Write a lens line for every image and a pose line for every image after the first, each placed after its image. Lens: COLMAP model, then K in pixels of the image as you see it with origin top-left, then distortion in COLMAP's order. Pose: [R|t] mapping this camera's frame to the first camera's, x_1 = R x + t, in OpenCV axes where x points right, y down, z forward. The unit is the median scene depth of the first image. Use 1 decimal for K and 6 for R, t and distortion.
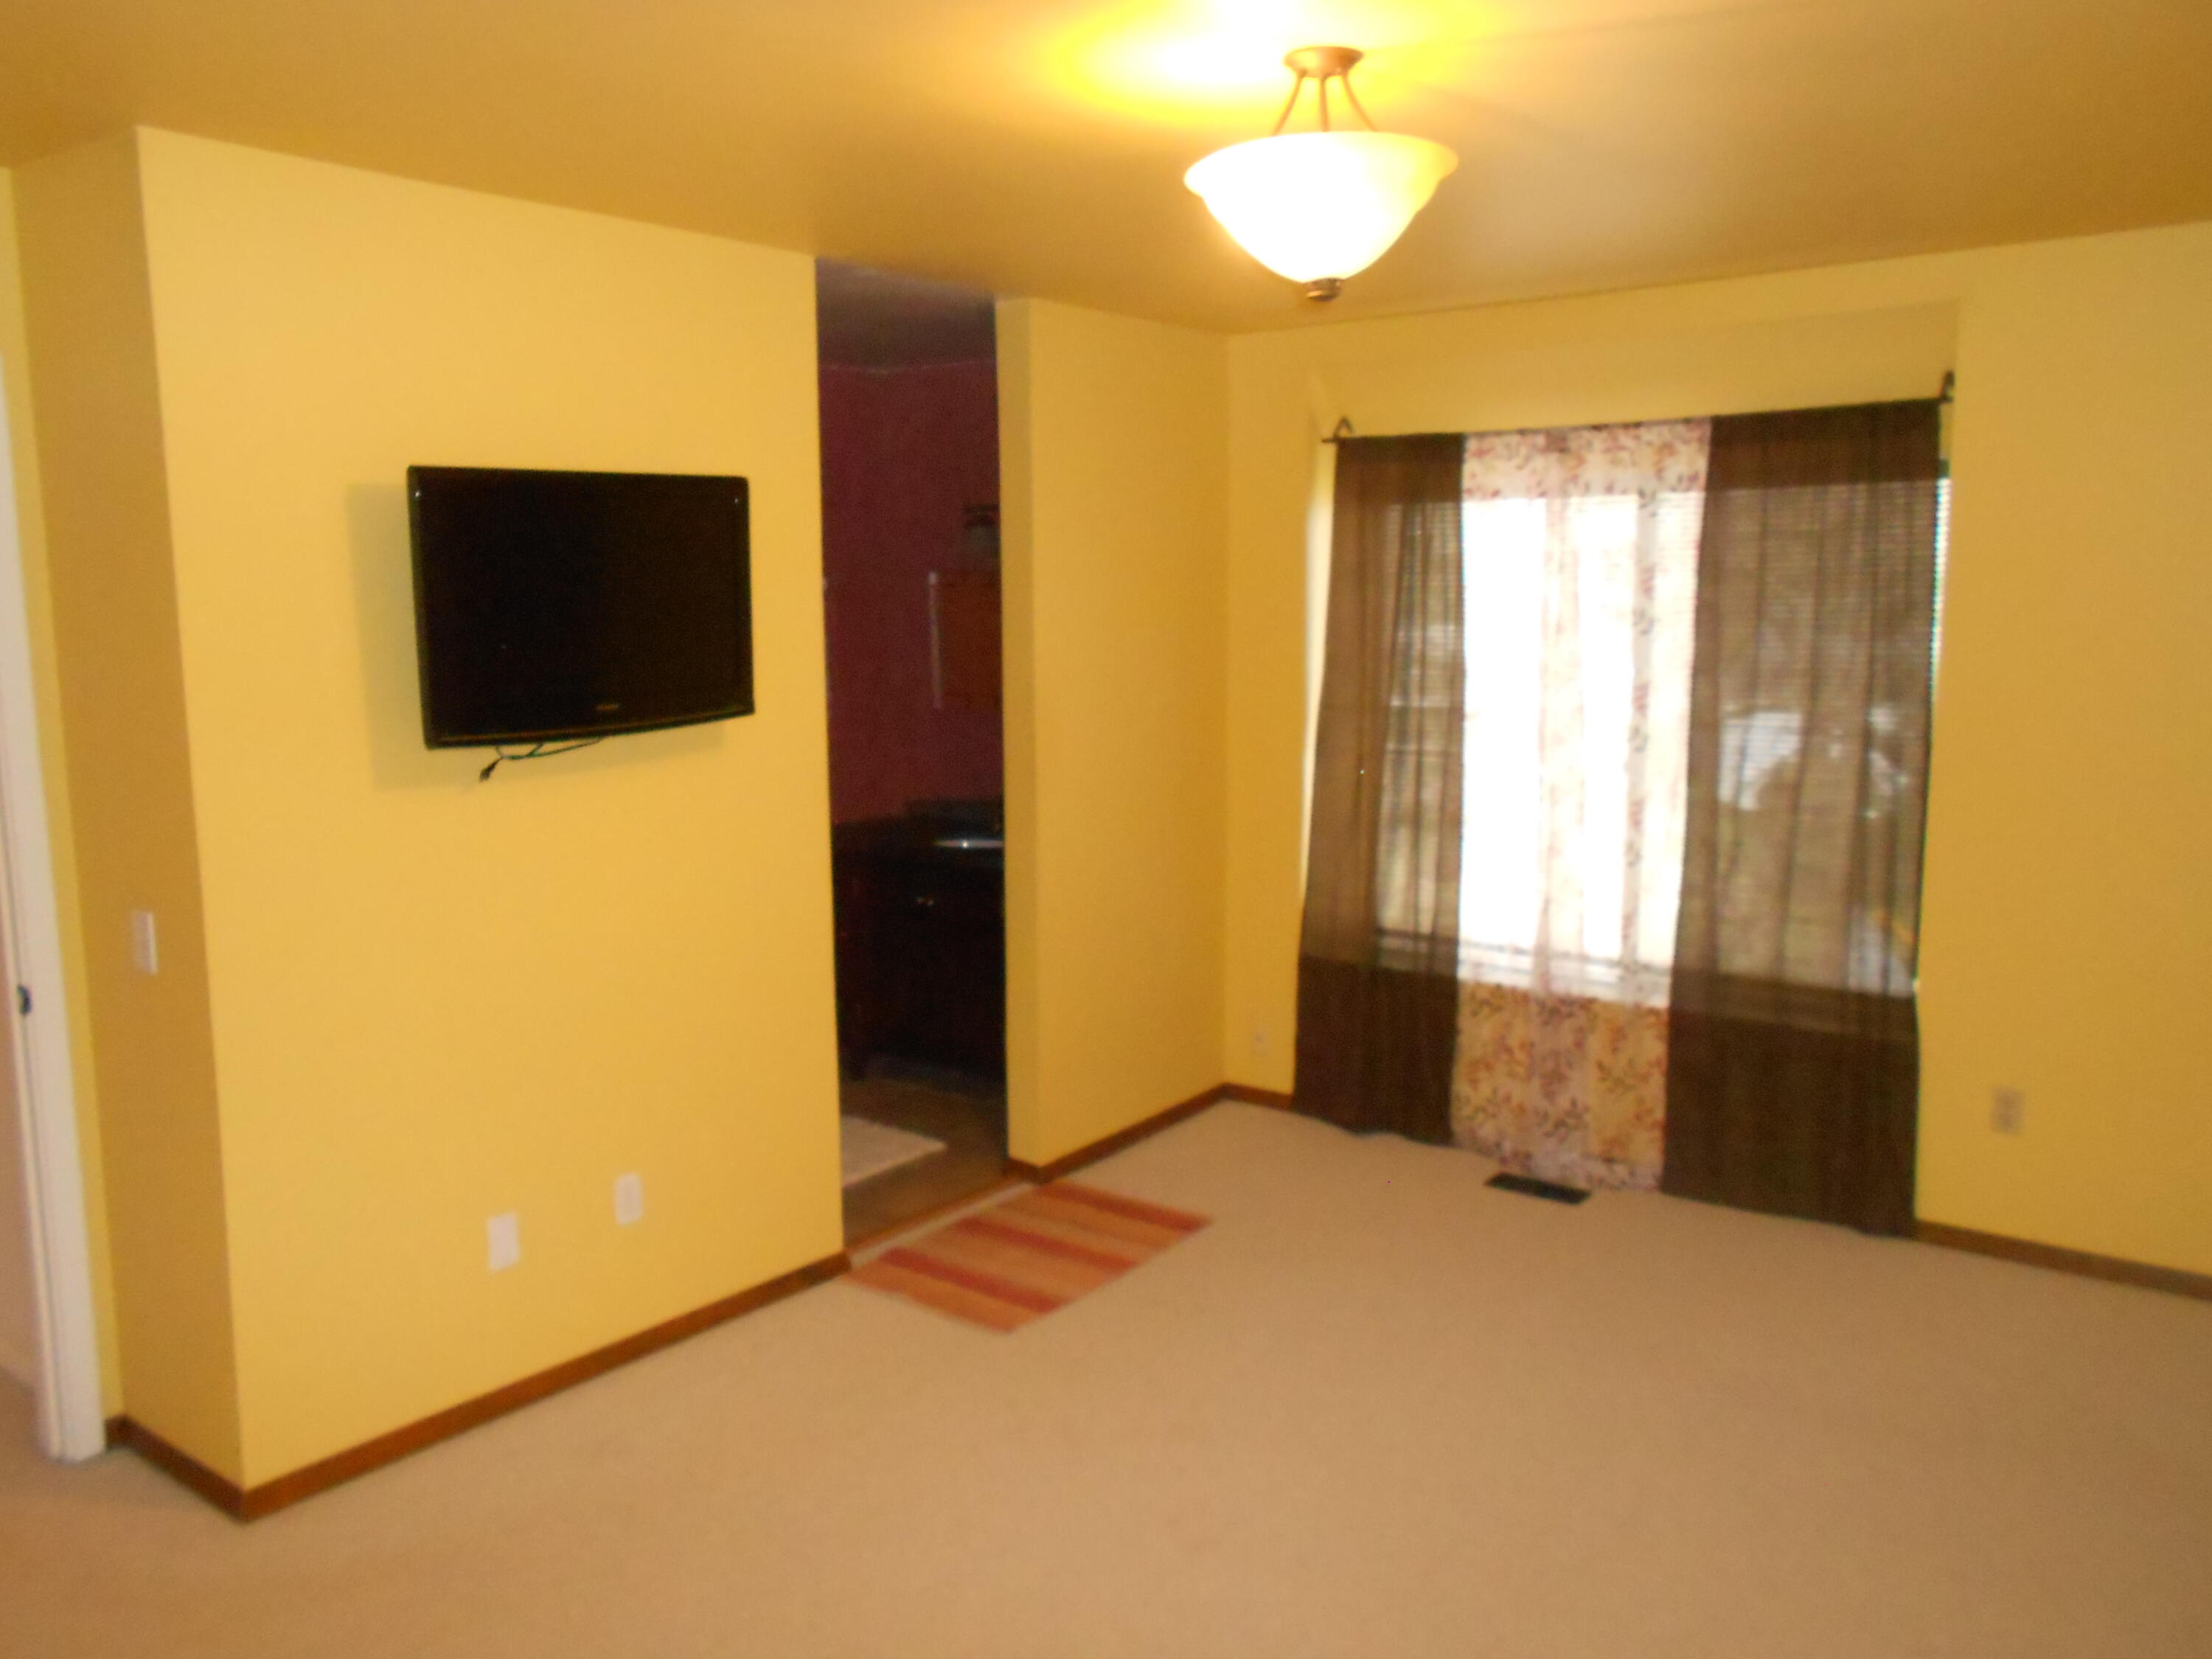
lens RADIAL K [[1717.3, 0, 1110.2], [0, 1717.3, 836.4], [0, 0, 1]] dist [0.014215, -0.064149]
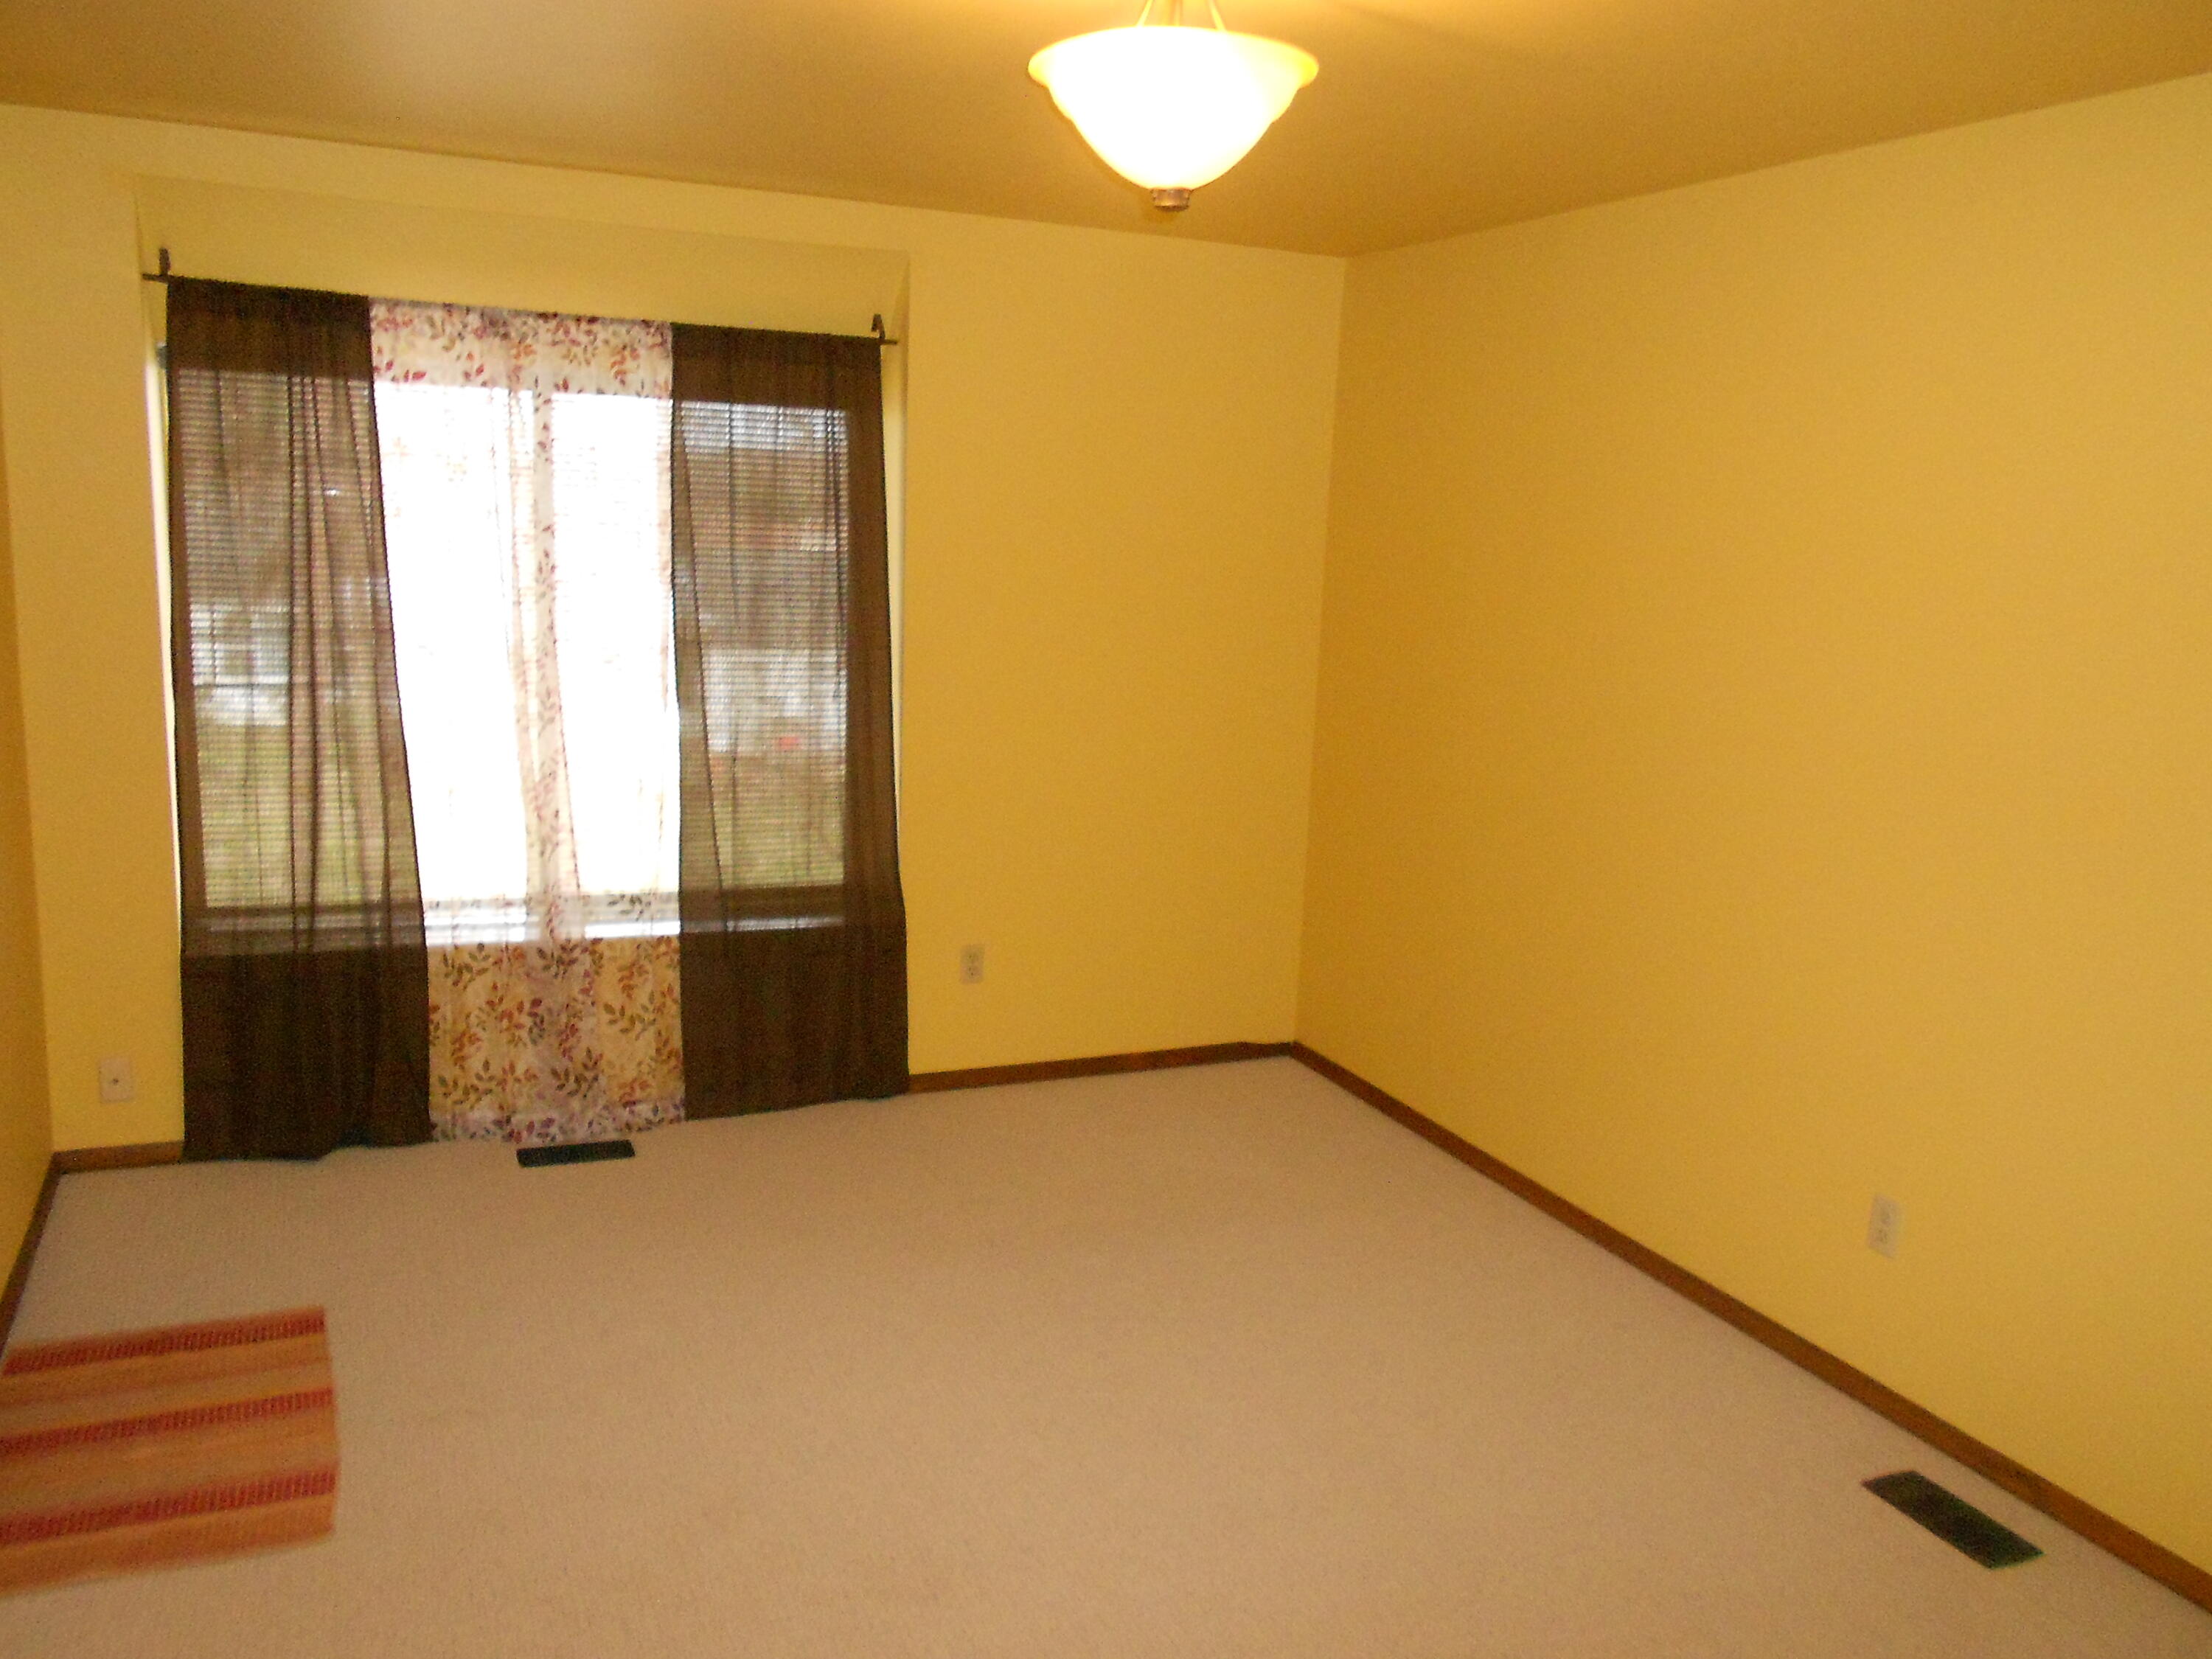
lens RADIAL K [[1717.3, 0, 1110.2], [0, 1717.3, 836.4], [0, 0, 1]] dist [0.014215, -0.064149]
pose [[0.481519, -0.127792, 0.867069, -0.386221], [0.075278, 0.991687, 0.104353, -0.037369], [-0.873197, 0.015023, 0.487137, 0.298217]]
